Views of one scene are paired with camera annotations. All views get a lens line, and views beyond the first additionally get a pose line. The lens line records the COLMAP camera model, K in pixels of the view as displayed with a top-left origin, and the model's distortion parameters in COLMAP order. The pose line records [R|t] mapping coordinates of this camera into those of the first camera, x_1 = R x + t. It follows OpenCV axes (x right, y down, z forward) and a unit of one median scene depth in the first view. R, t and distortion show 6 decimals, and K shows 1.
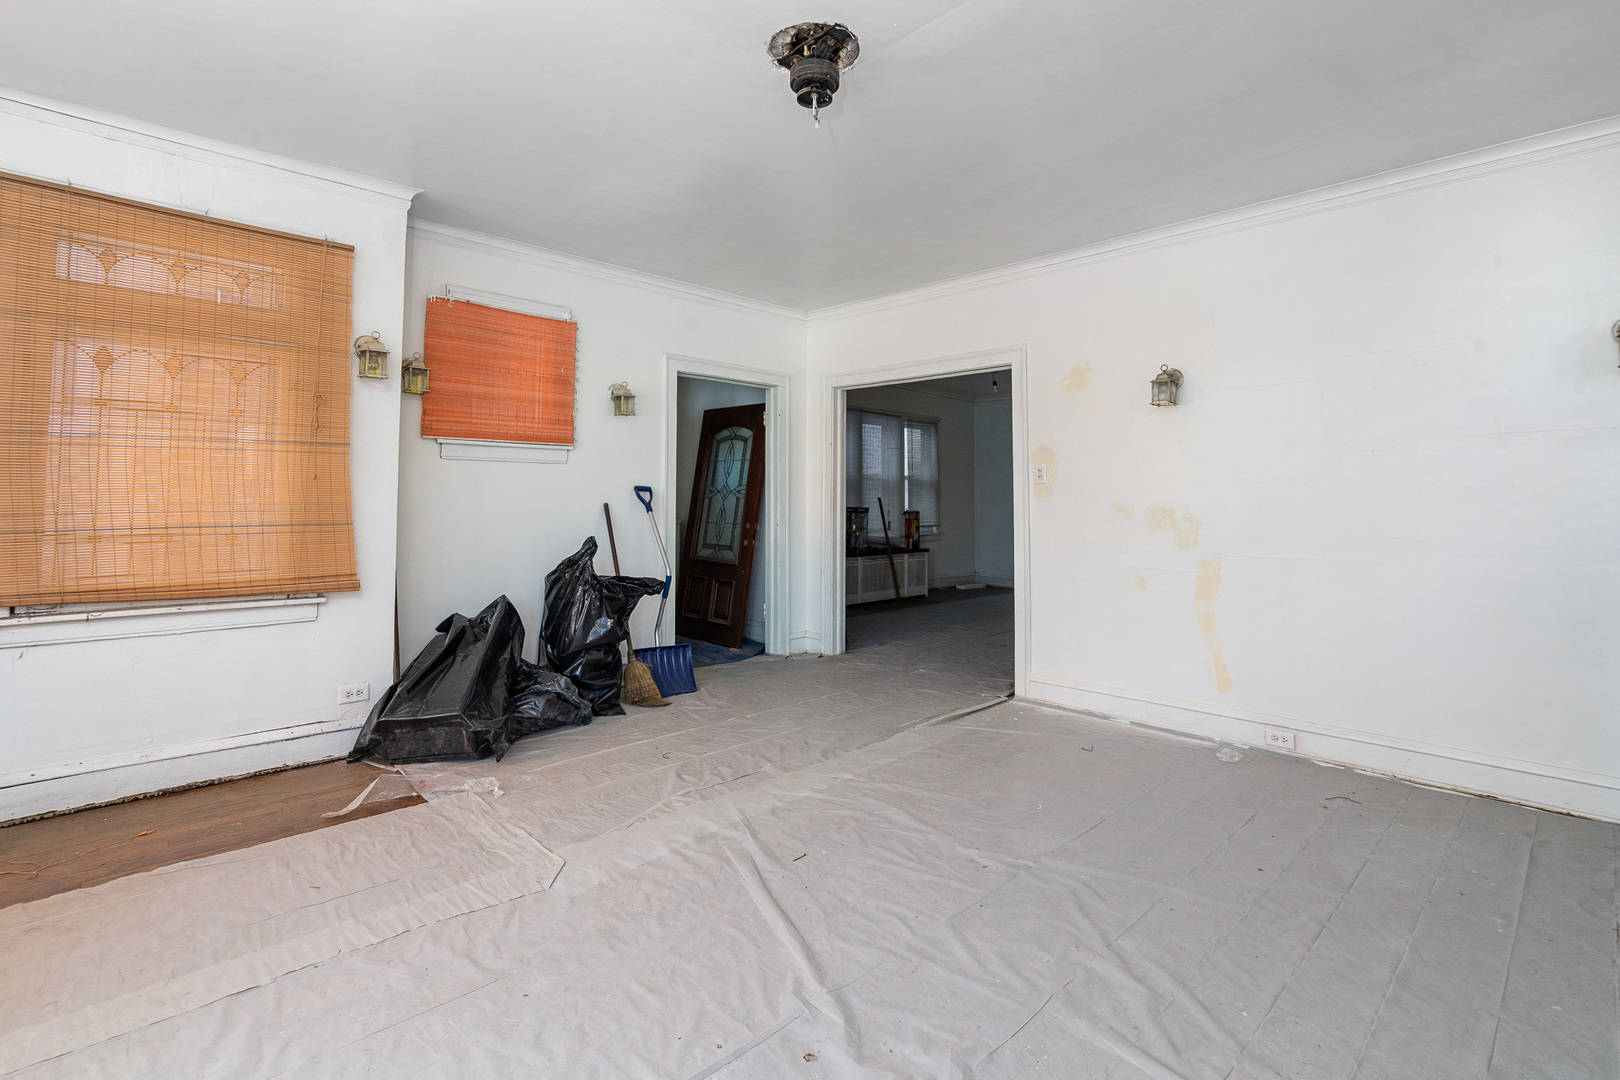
lens RADIAL K [[775.4, 0, 790.7], [0, 775.4, 487.1], [0, 0, 1]] dist [-0.003361, 0.000248]
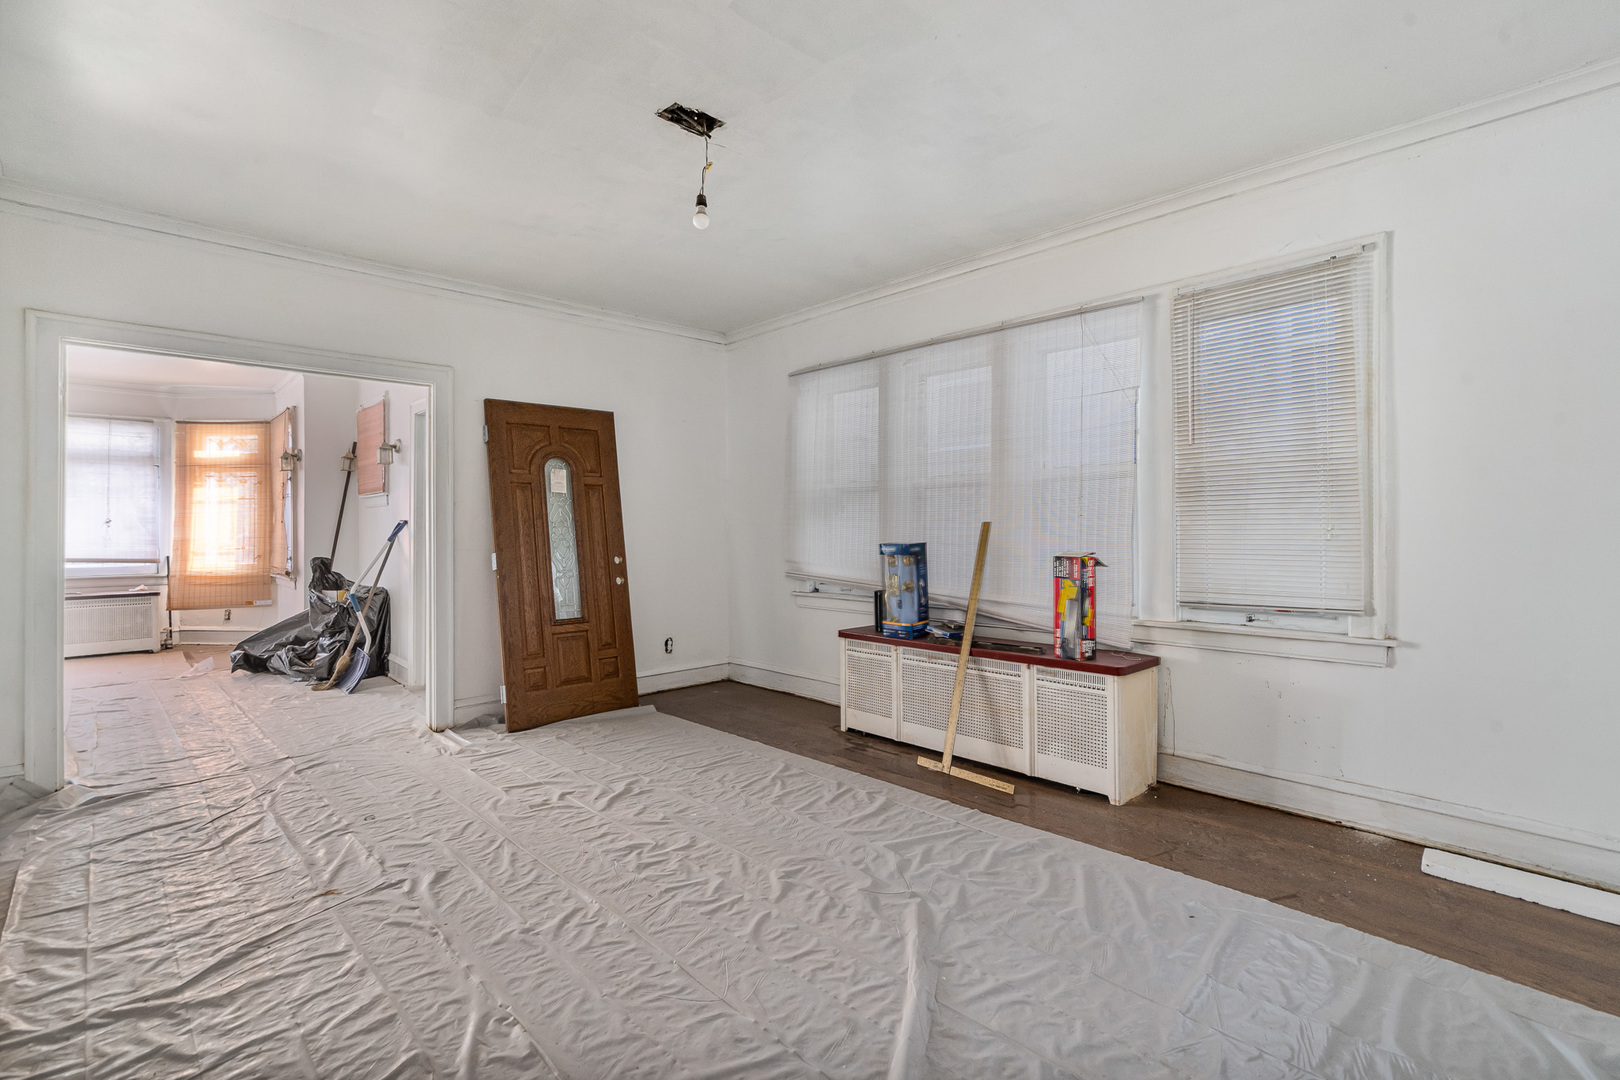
lens RADIAL K [[742.0, 0, 810.0], [0, 742.0, 524.9], [0, 0, 1]] dist [-0.001529, 0.001342]
pose [[0.011717, -0.009798, -0.999883, 0.513205], [0.021957, 0.999713, -0.009539, 0.017161], [0.999690, -0.021843, 0.011929, 0.875830]]
